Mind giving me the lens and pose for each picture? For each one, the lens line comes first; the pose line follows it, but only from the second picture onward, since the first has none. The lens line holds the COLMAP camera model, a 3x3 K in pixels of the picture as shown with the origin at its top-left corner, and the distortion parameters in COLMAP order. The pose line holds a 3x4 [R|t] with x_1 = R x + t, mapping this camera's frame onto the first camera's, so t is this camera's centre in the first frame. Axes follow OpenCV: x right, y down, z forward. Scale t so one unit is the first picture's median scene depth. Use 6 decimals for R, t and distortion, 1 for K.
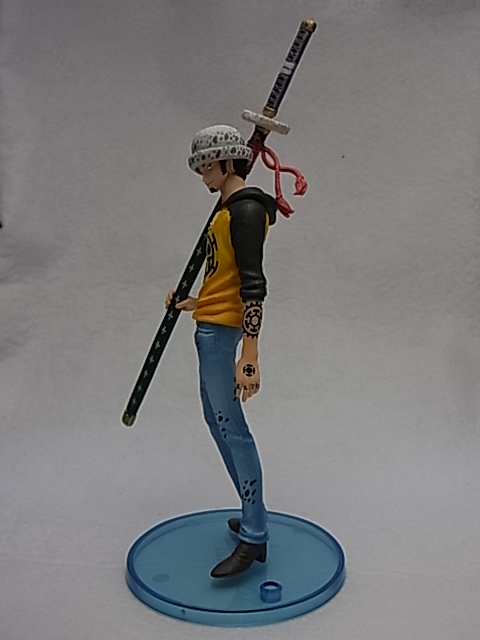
lens RADIAL K [[558.0, 0, 242.6], [0, 558.0, 320.2], [0, 0, 1]] dist [-0.123099, 0.009510]
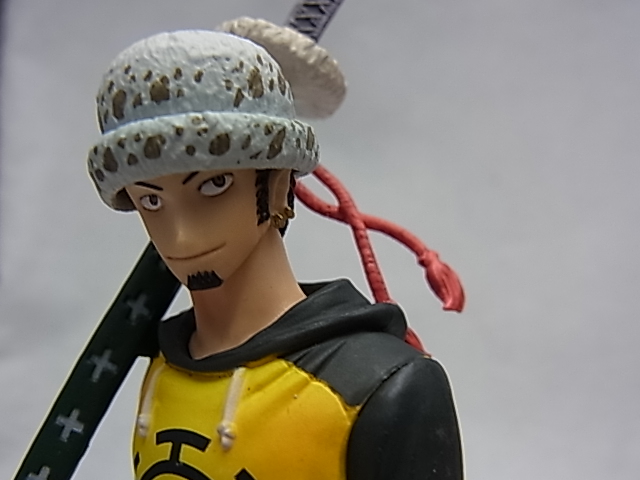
lens RADIAL K [[558.0, 0, 318.0], [0, 558.0, 241.3], [0, 0, 1]] dist [-0.123099, 0.009510]
pose [[0.984424, 0.023493, -0.174232, 0.020419], [-0.057663, 0.979355, -0.193747, -0.070129], [0.166084, 0.200776, 0.965456, 0.255610]]
